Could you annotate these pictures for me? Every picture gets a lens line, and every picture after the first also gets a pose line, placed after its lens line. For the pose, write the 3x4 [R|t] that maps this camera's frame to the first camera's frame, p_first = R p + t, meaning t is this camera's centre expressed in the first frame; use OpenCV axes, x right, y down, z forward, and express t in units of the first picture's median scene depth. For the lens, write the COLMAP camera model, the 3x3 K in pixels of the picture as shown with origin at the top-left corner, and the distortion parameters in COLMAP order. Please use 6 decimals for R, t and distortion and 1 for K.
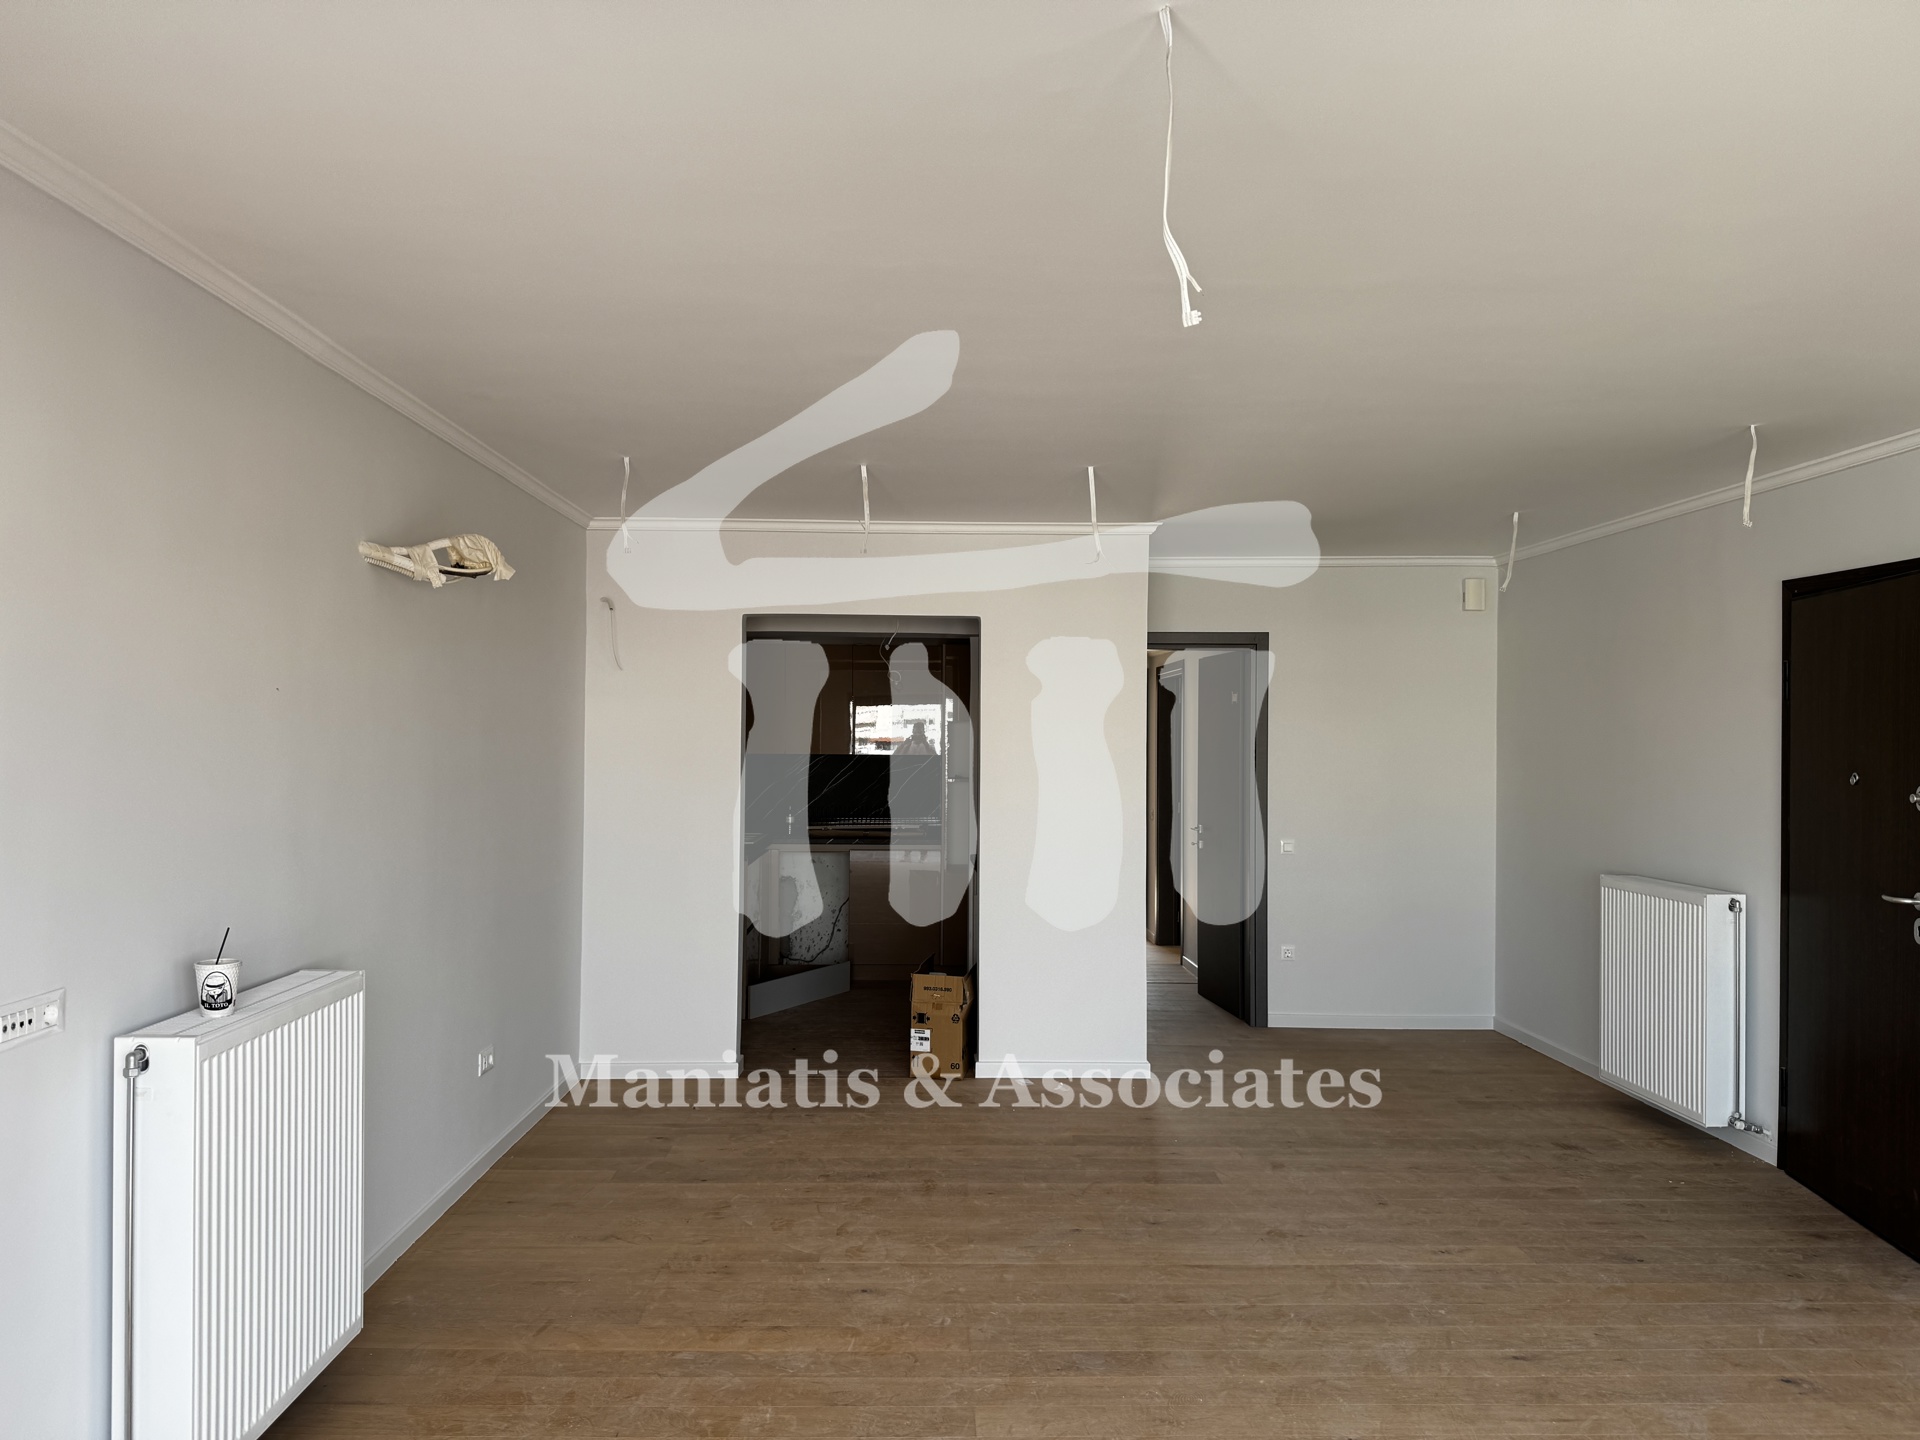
lens RADIAL K [[1359.1, 0, 948.5], [0, 1359.1, 731.7], [0, 0, 1]] dist [0.017760, -0.027505]
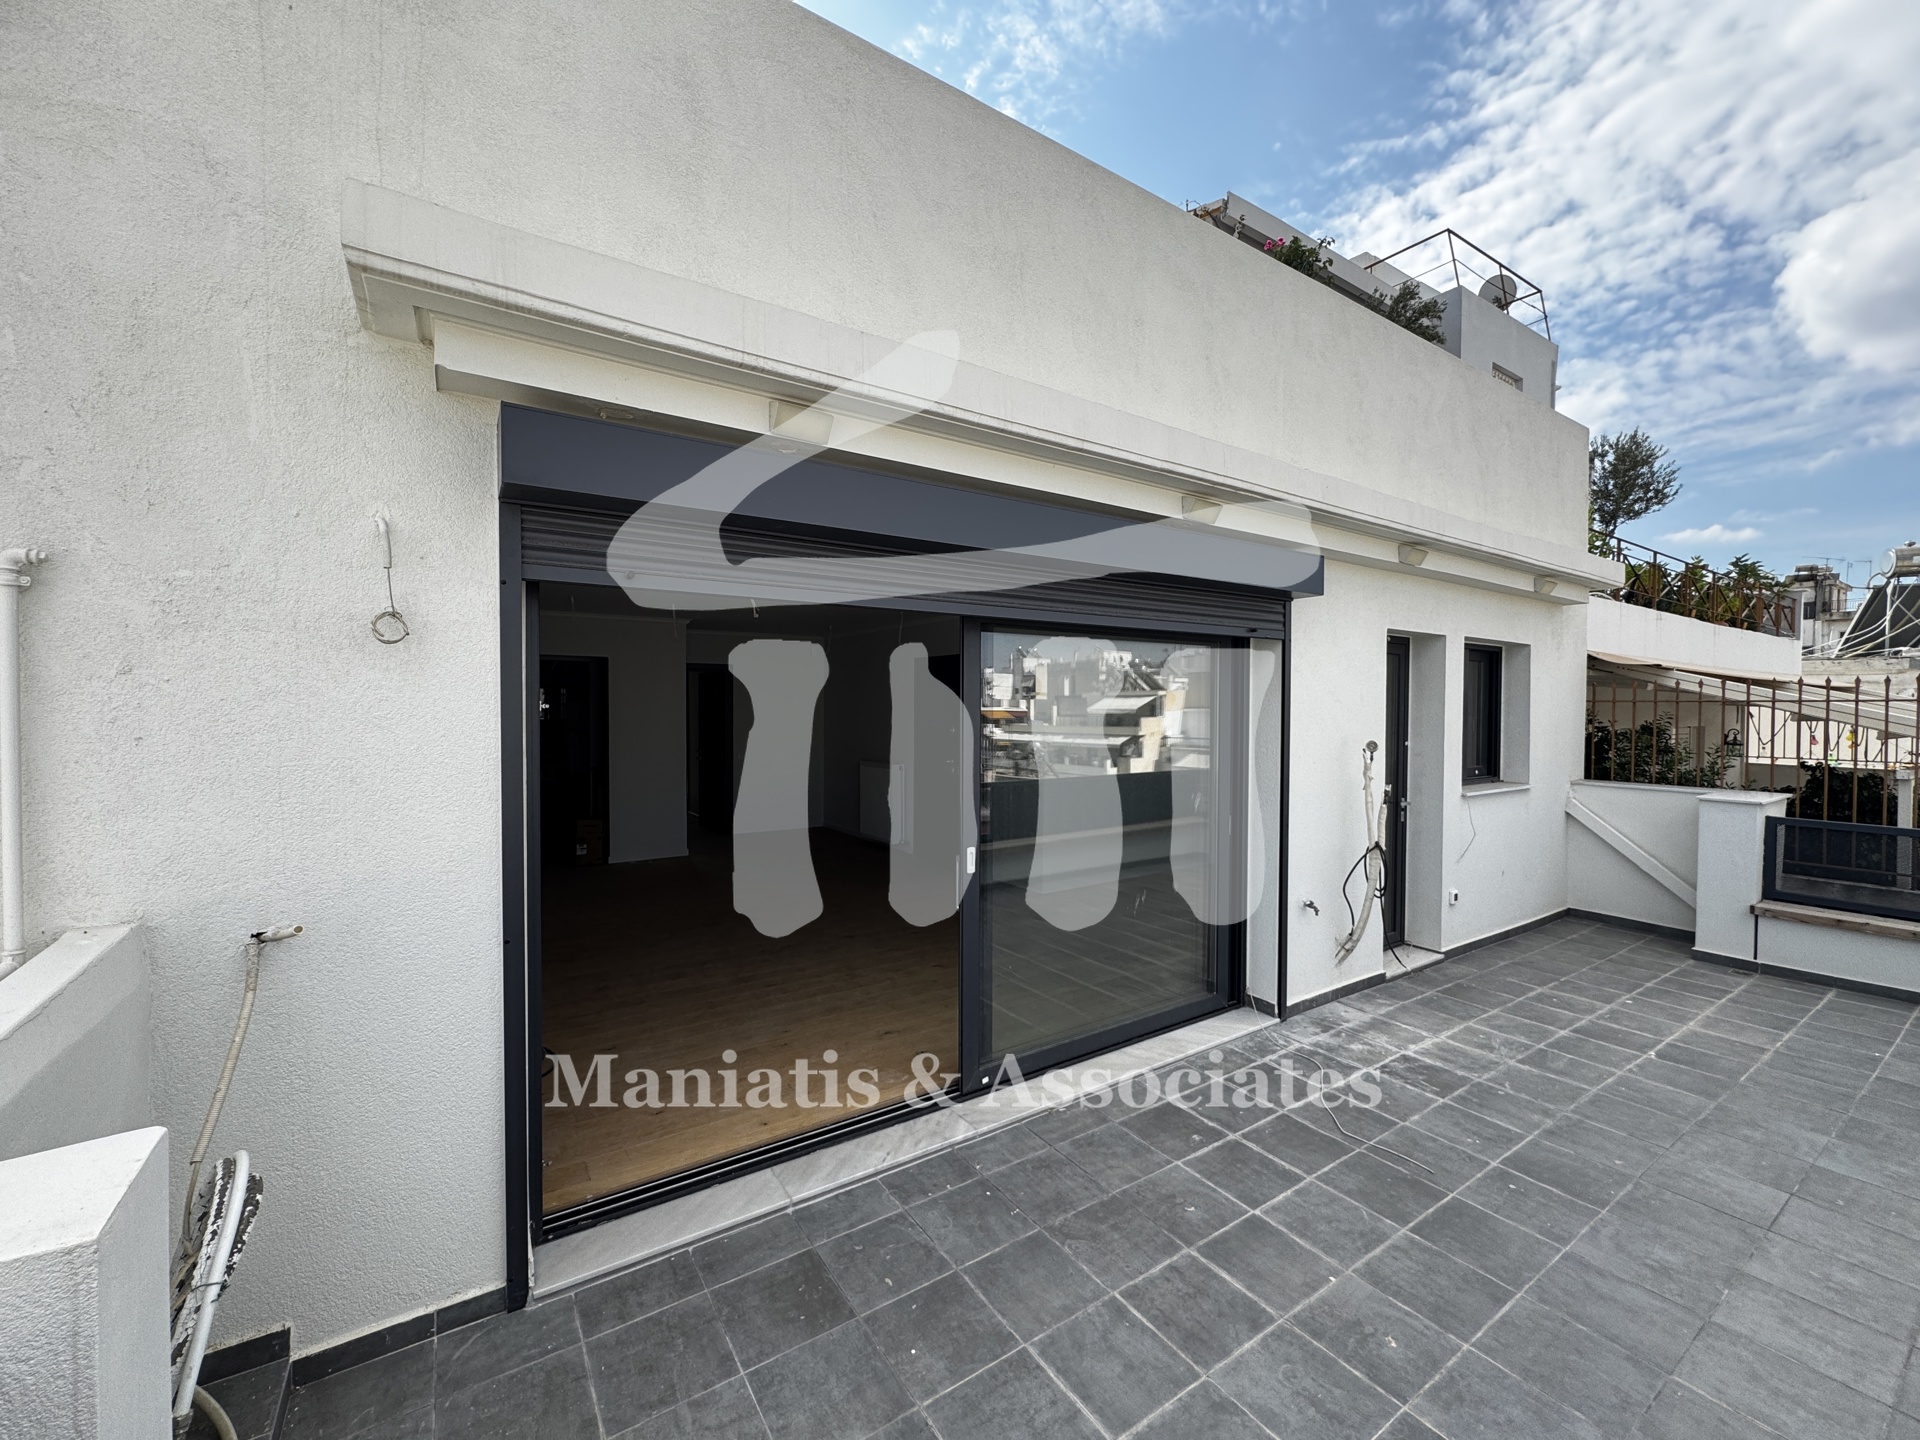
lens RADIAL K [[769.5, 0, 960.7], [0, 769.5, 721.8], [0, 0, 1]] dist [-0.002785, 0.001203]
pose [[0.845756, -0.010461, 0.533467, -0.231643], [-0.003326, 0.999685, 0.024876, -0.019911], [-0.533559, -0.022813, 0.845455, -0.551870]]
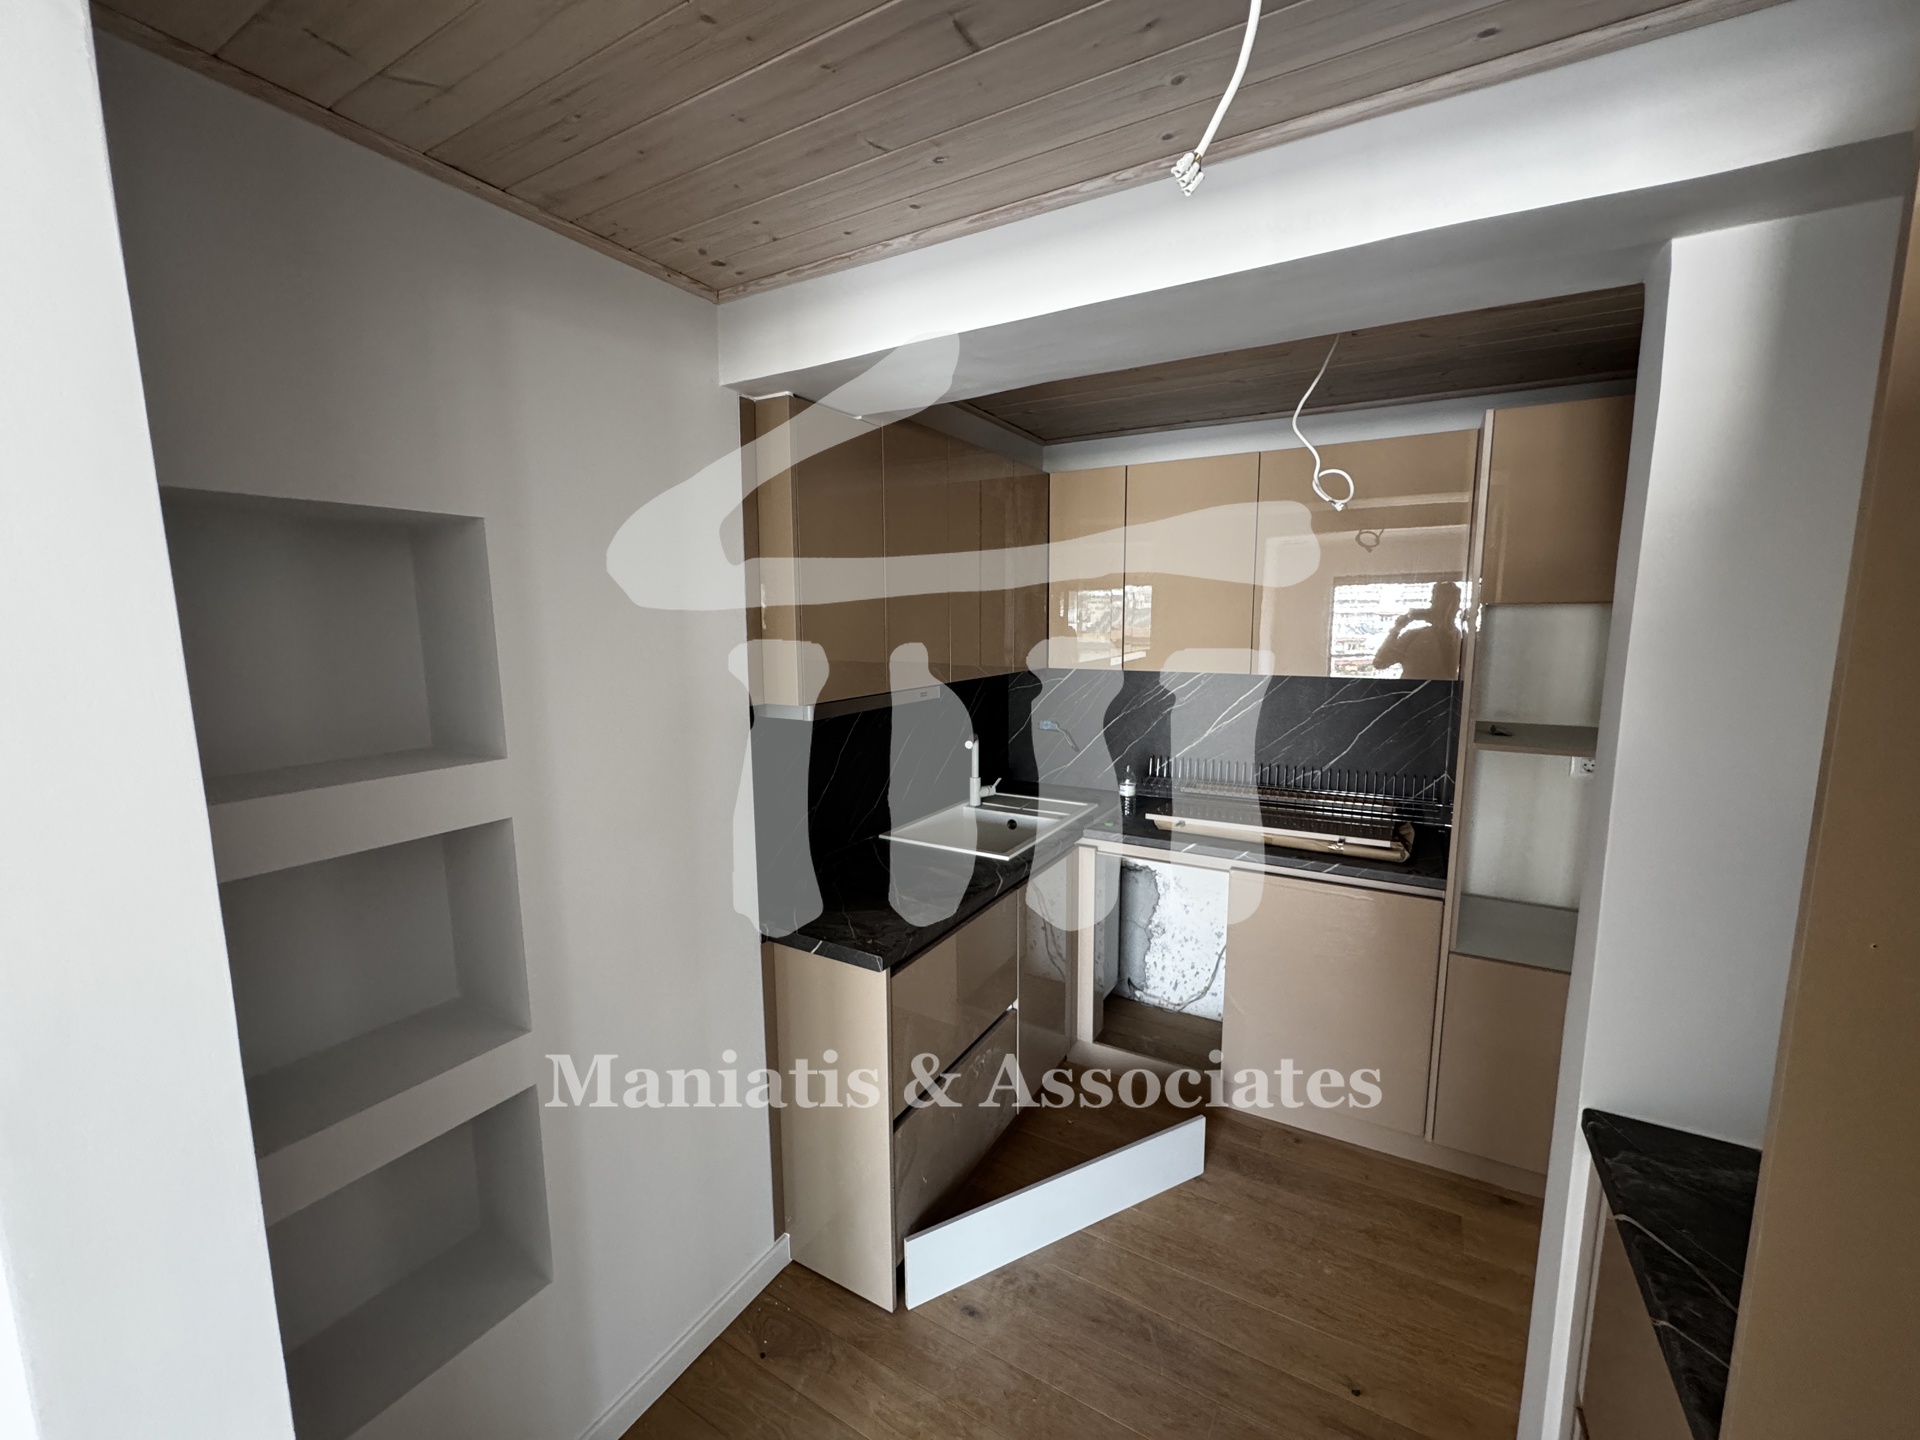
lens RADIAL K [[769.5, 0, 960.7], [0, 769.5, 721.8], [0, 0, 1]] dist [-0.002785, 0.001203]
pose [[0.852143, 0.059937, -0.519865, -0.027057], [0.015279, 0.990146, 0.139202, -0.016112], [0.523085, -0.126563, 0.842831, 1.408220]]
